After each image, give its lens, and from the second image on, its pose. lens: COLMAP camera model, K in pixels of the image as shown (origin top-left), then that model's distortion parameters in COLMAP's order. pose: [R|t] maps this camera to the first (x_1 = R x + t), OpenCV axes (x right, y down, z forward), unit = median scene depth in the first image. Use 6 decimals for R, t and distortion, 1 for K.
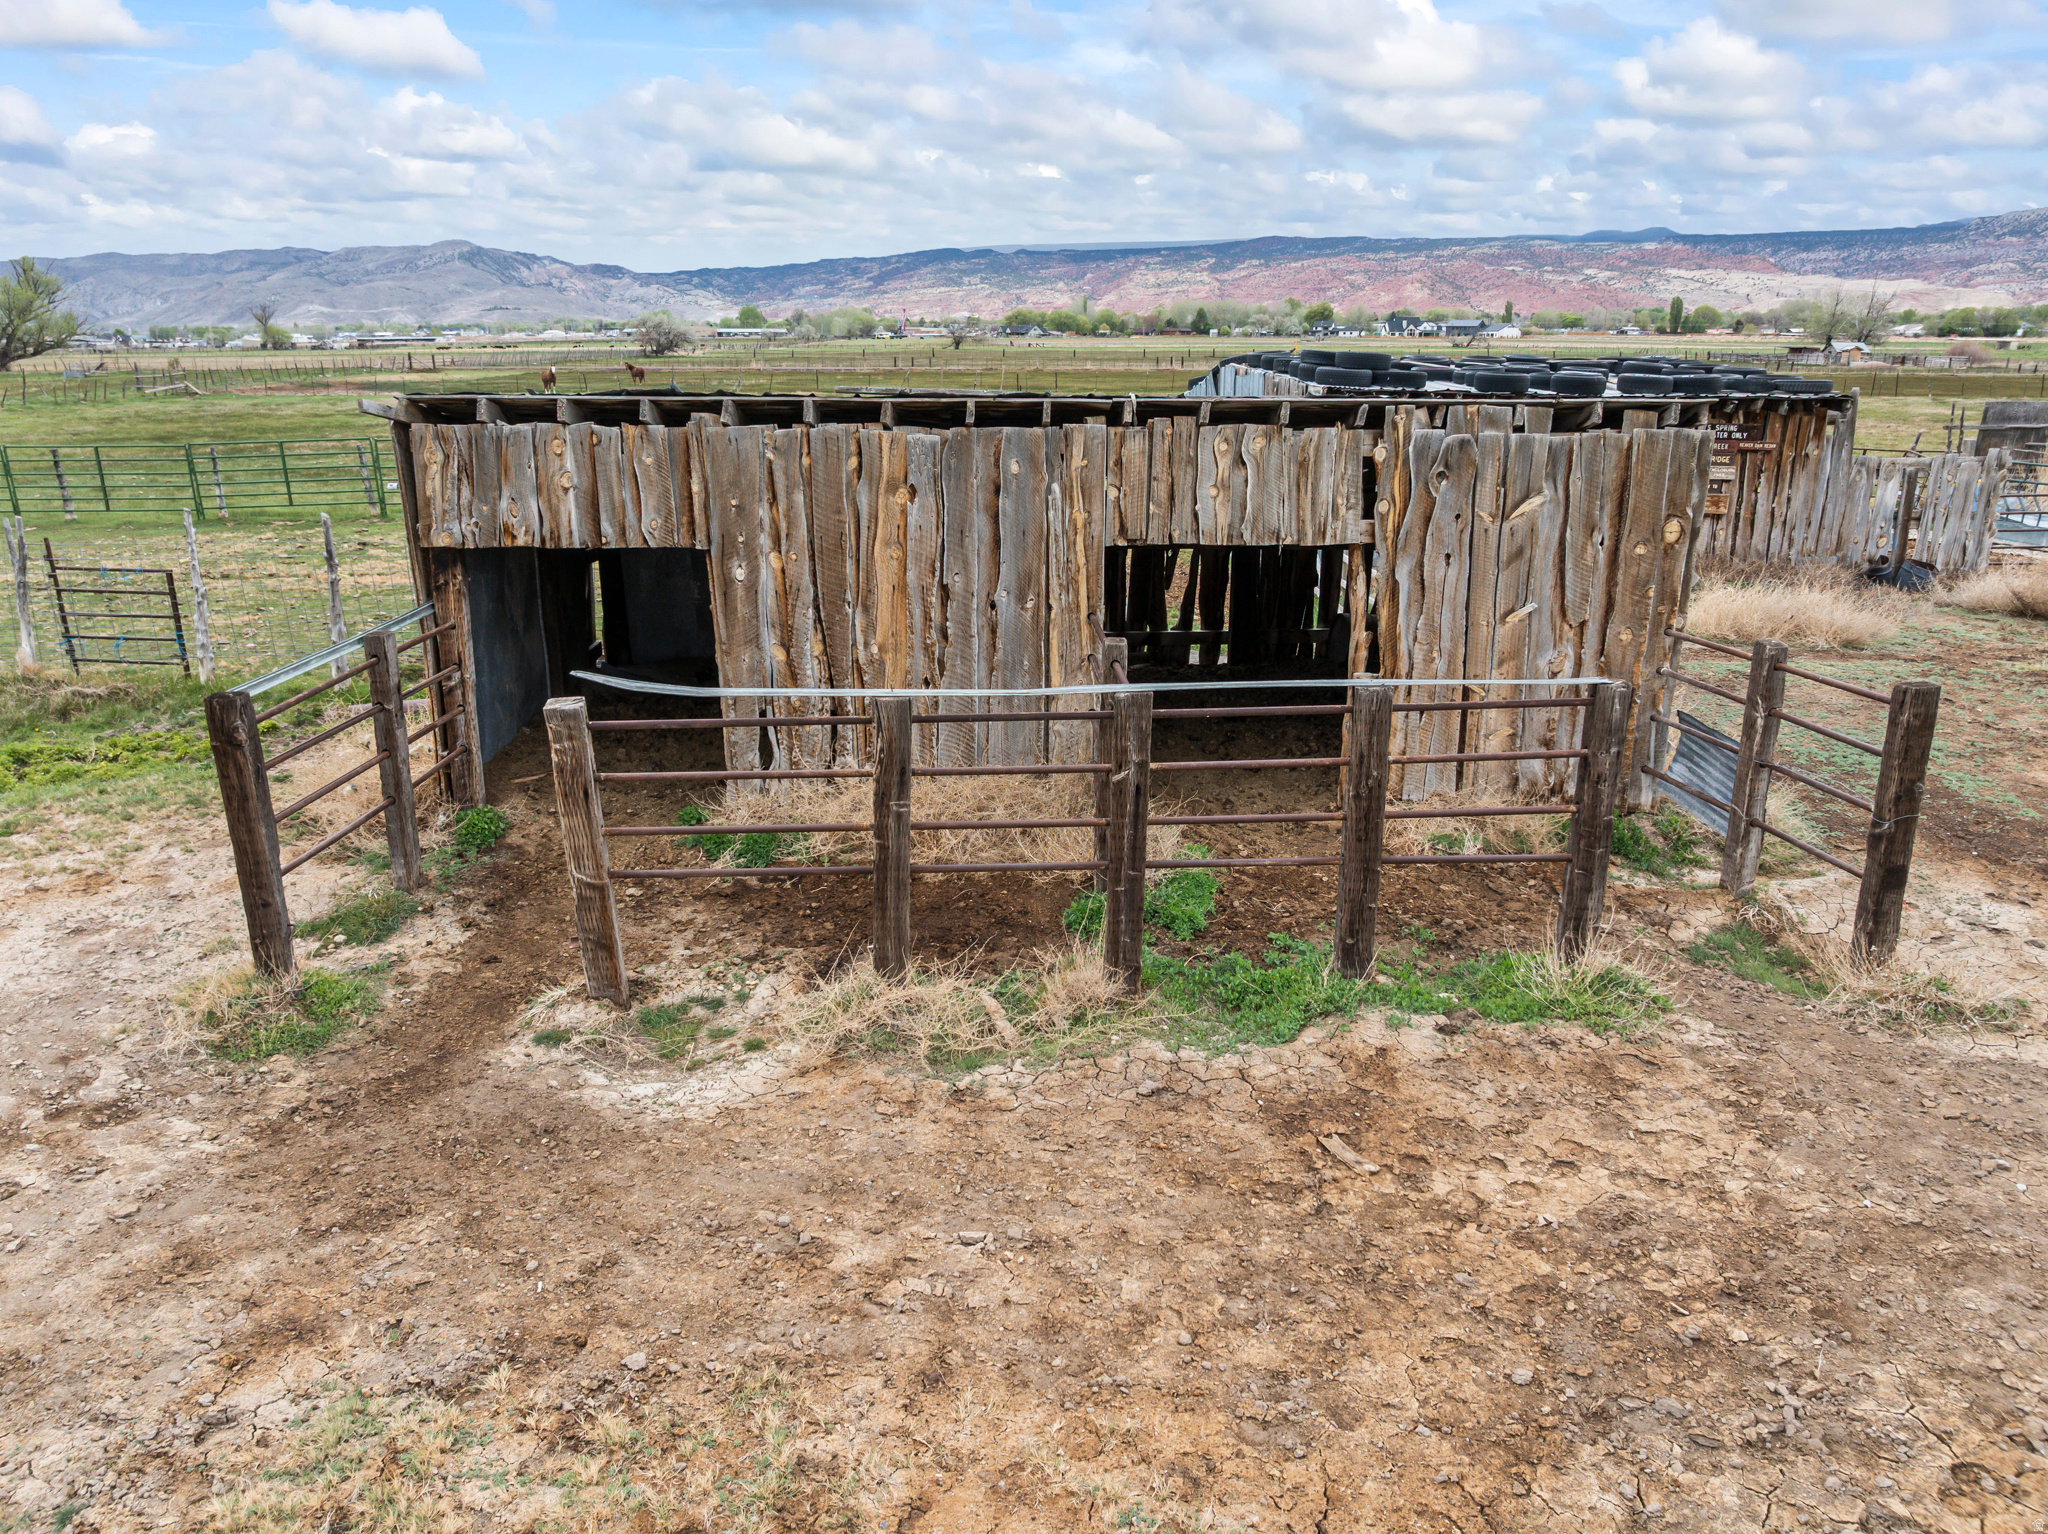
lens RADIAL K [[1440.5, 0, 1031.9], [0, 1440.5, 758.8], [0, 0, 1]] dist [-0.053268, 0.024498]
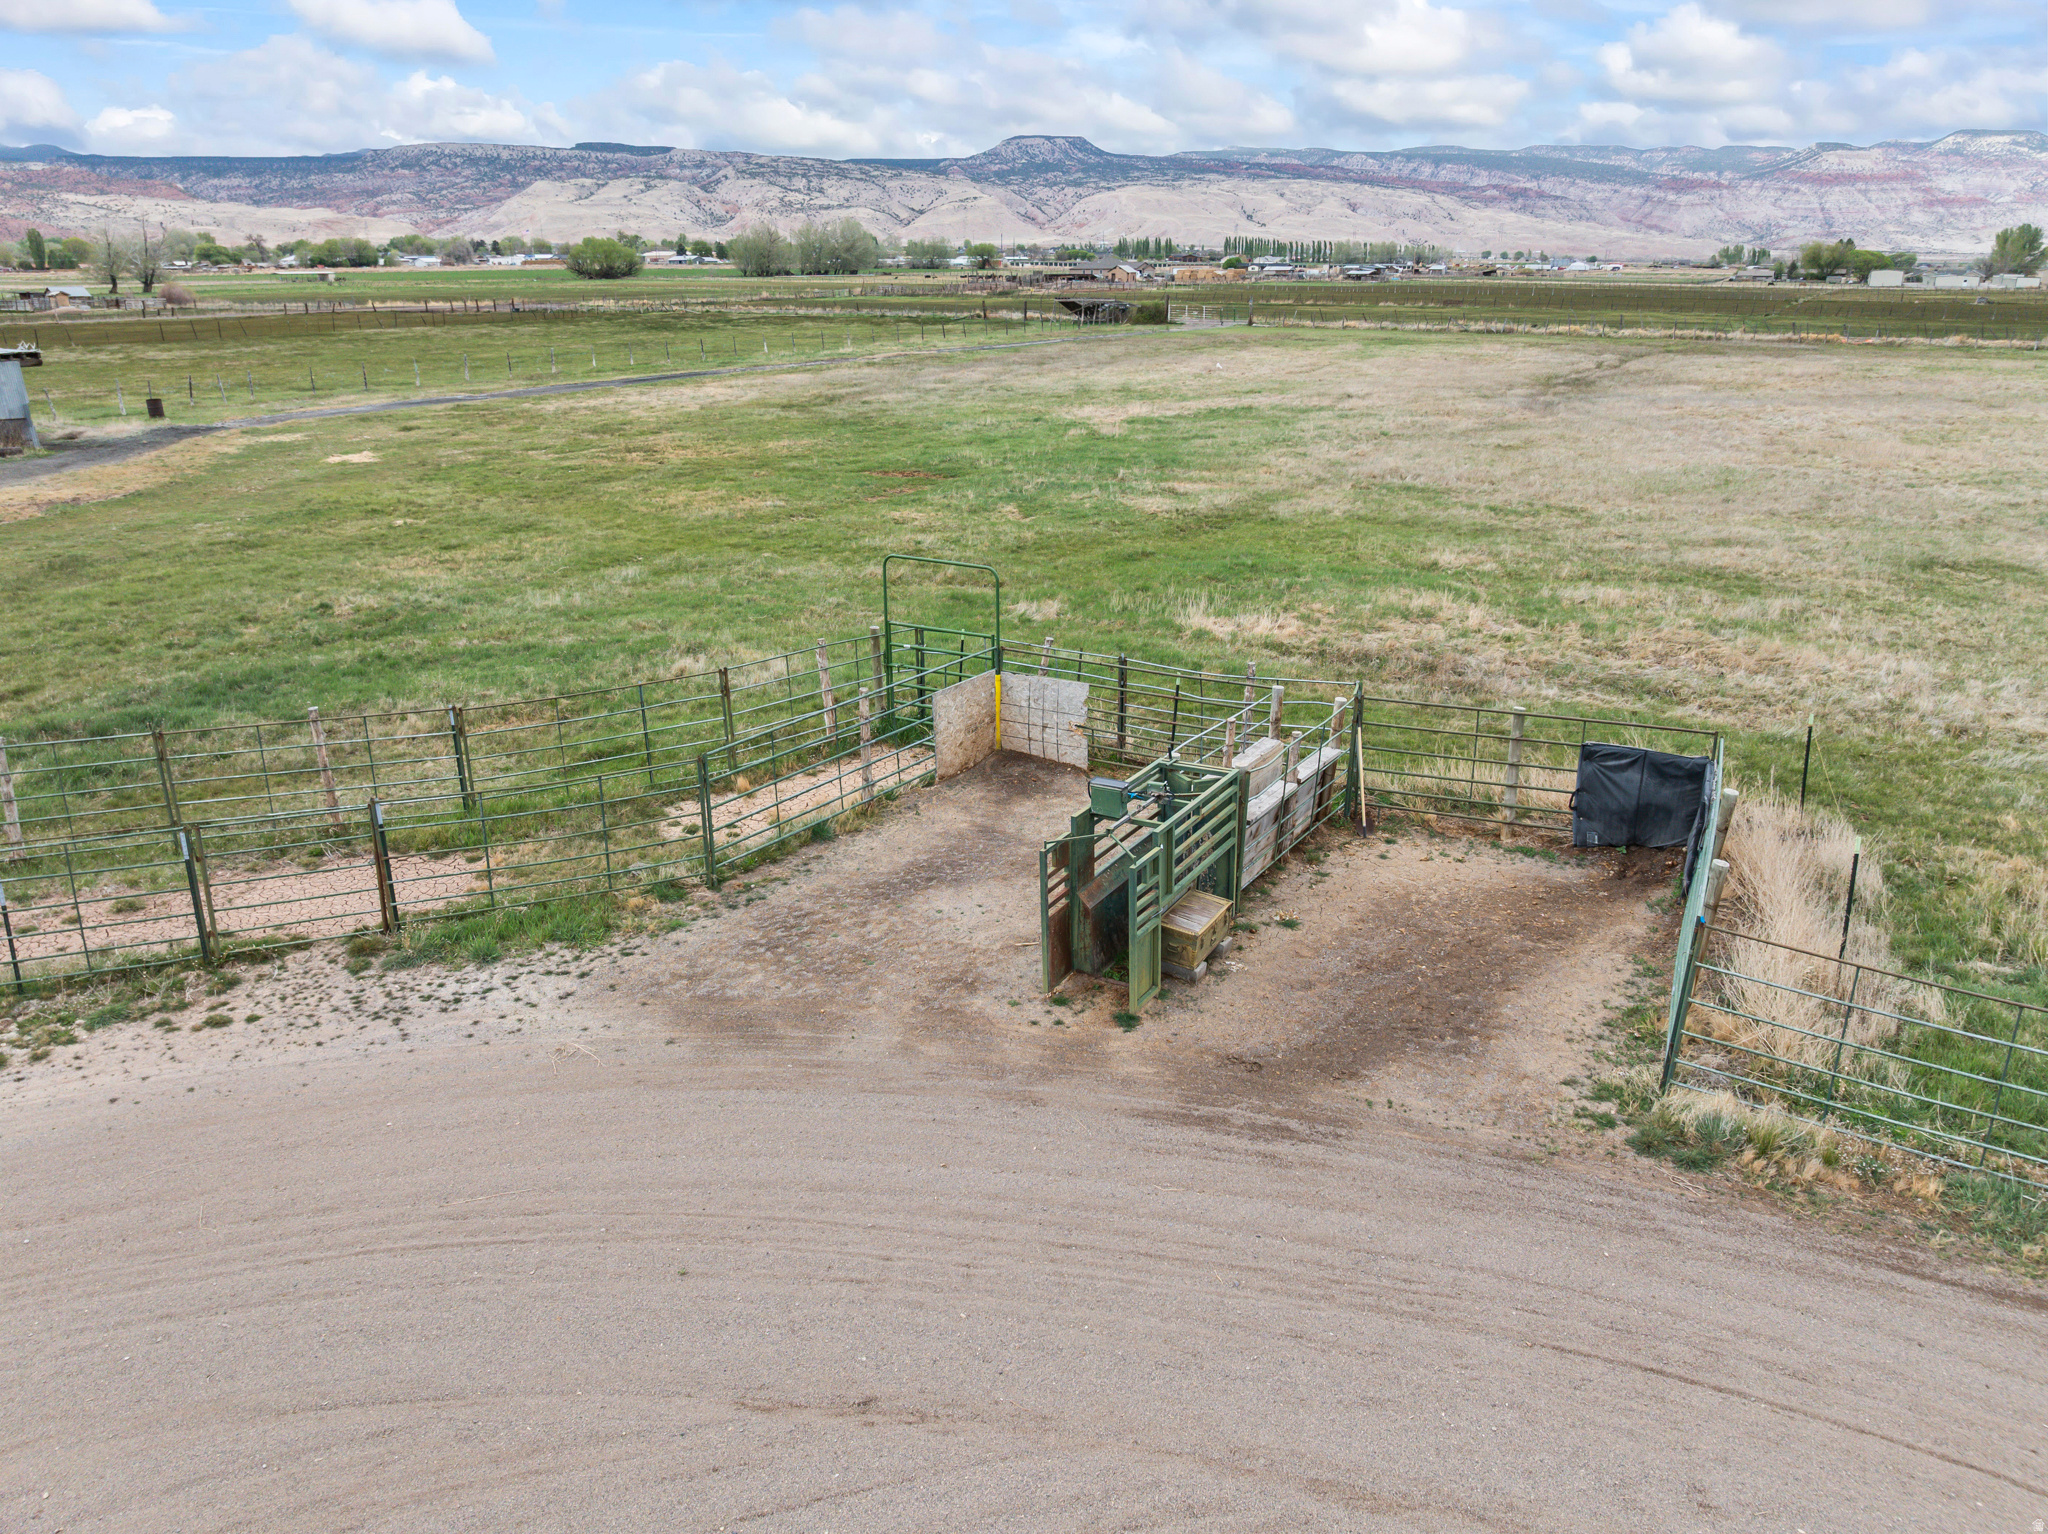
lens RADIAL K [[1446.1, 0, 1031.1], [0, 1446.1, 762.8], [0, 0, 1]] dist [-0.067874, 0.044719]
pose [[0.572613, -0.269155, 0.774383, 1.027543], [0.231493, 0.959216, 0.162222, 0.364140], [-0.786464, 0.086374, 0.611567, -1.639605]]
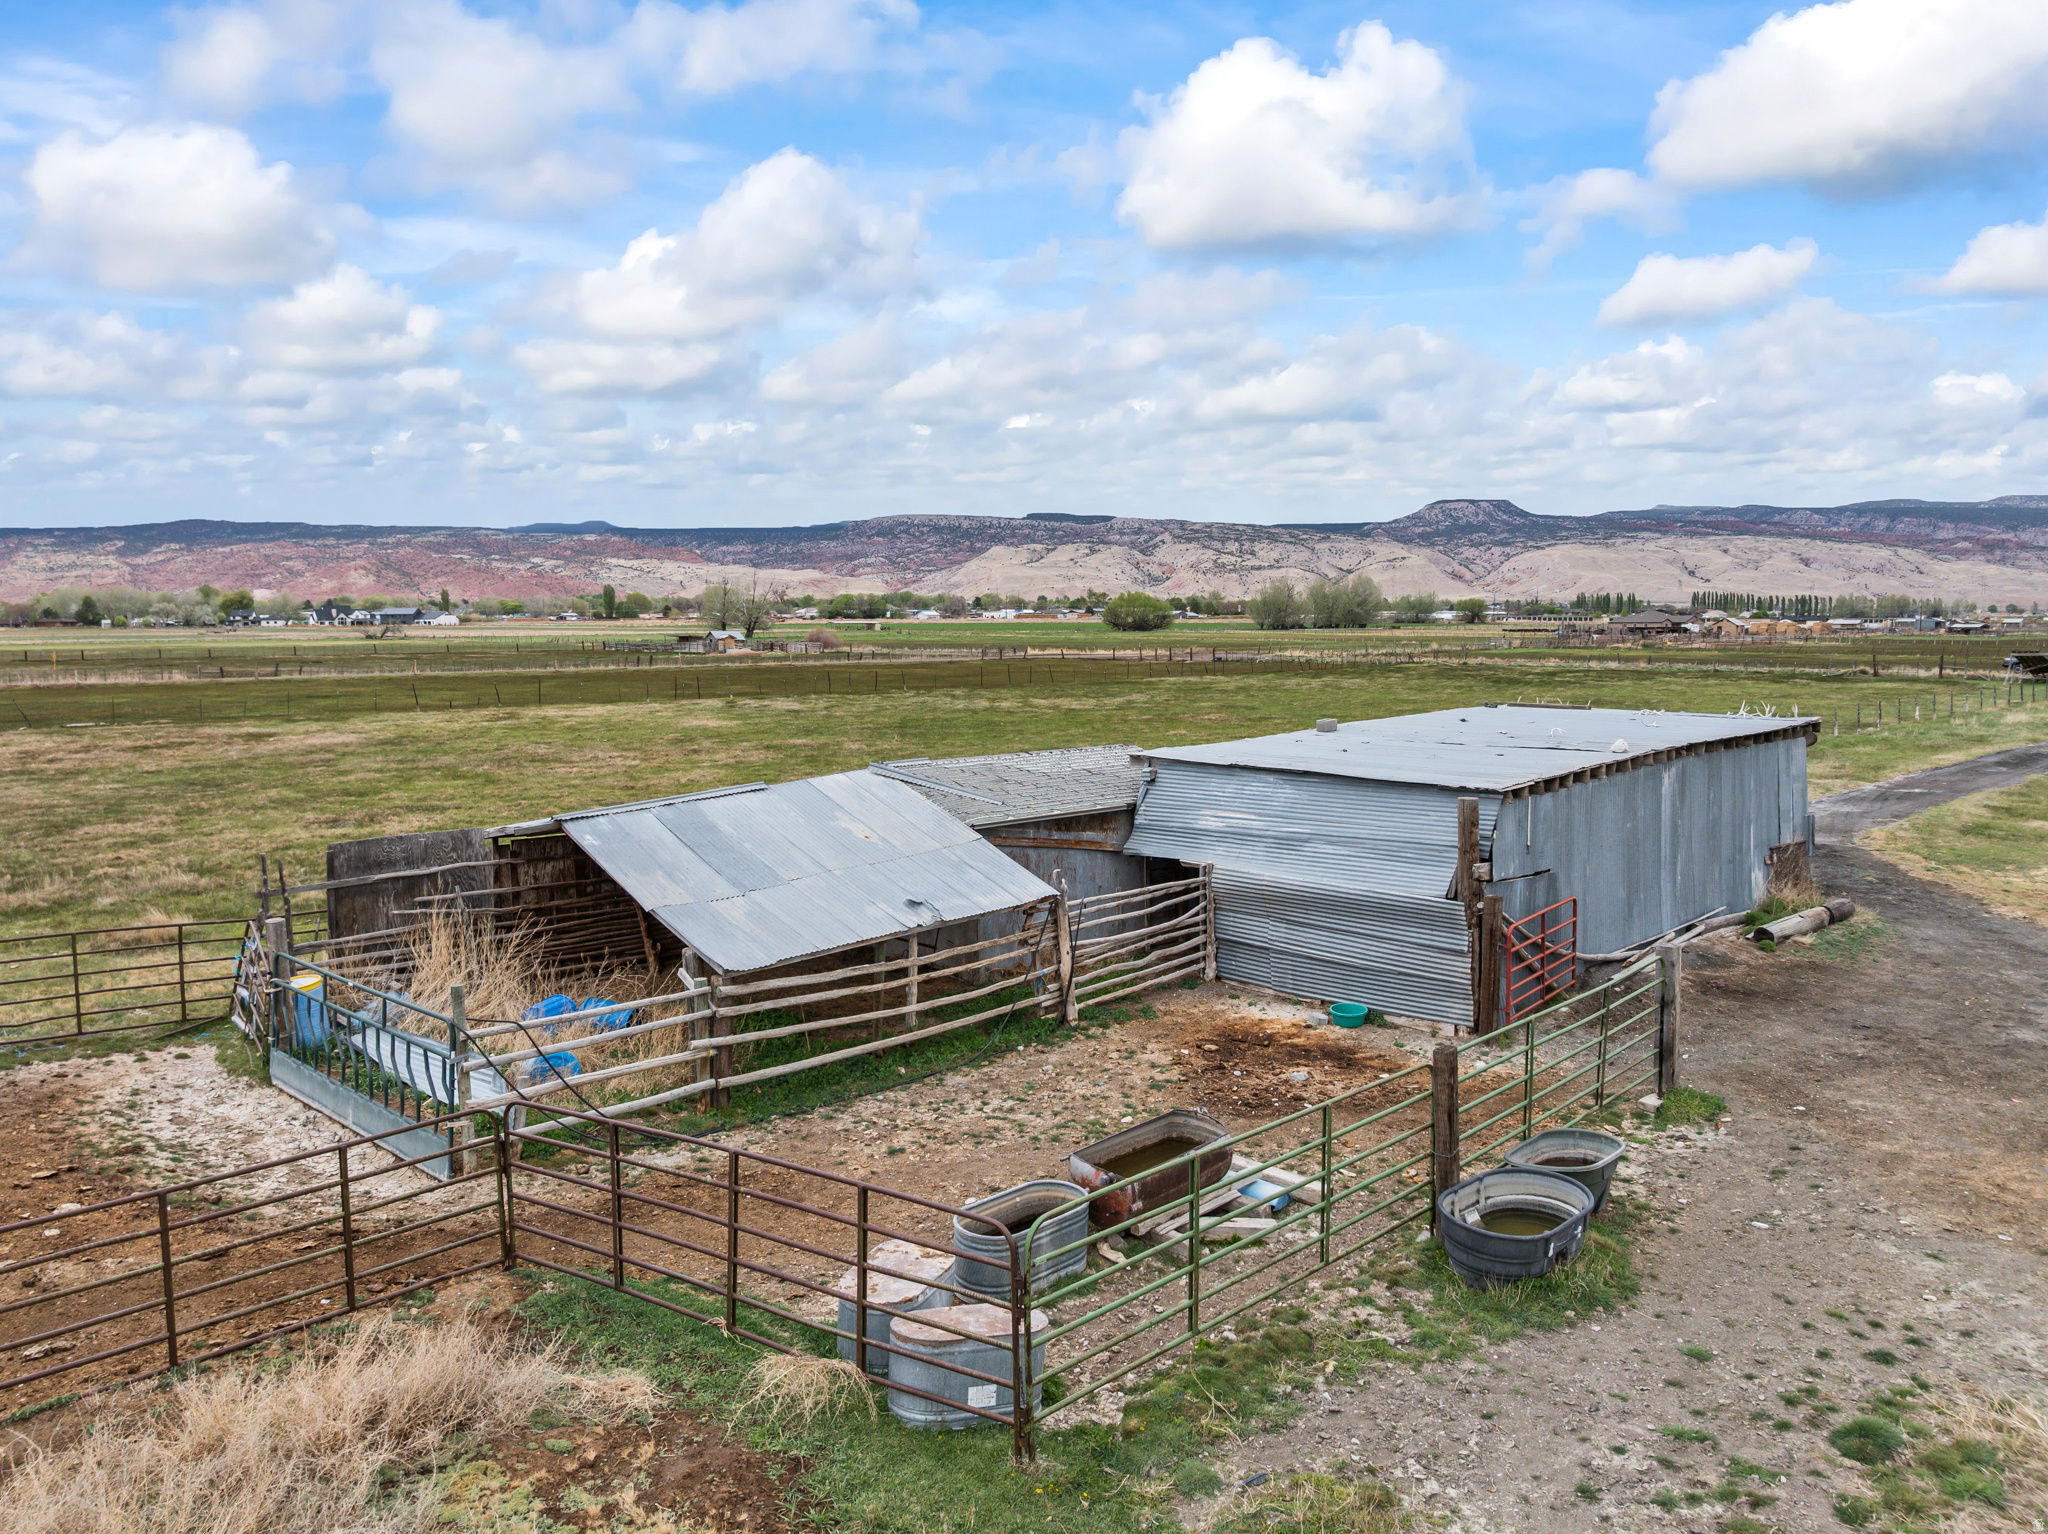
lens RADIAL K [[1436.6, 0, 1033.6], [0, 1436.6, 759.0], [0, 0, 1]] dist [-0.024521, -0.025827]
pose [[0.774796, -0.062295, 0.629135, 0.738904], [0.180867, 0.975382, -0.126163, -0.217711], [-0.605788, 0.211540, 0.766989, 0.460718]]
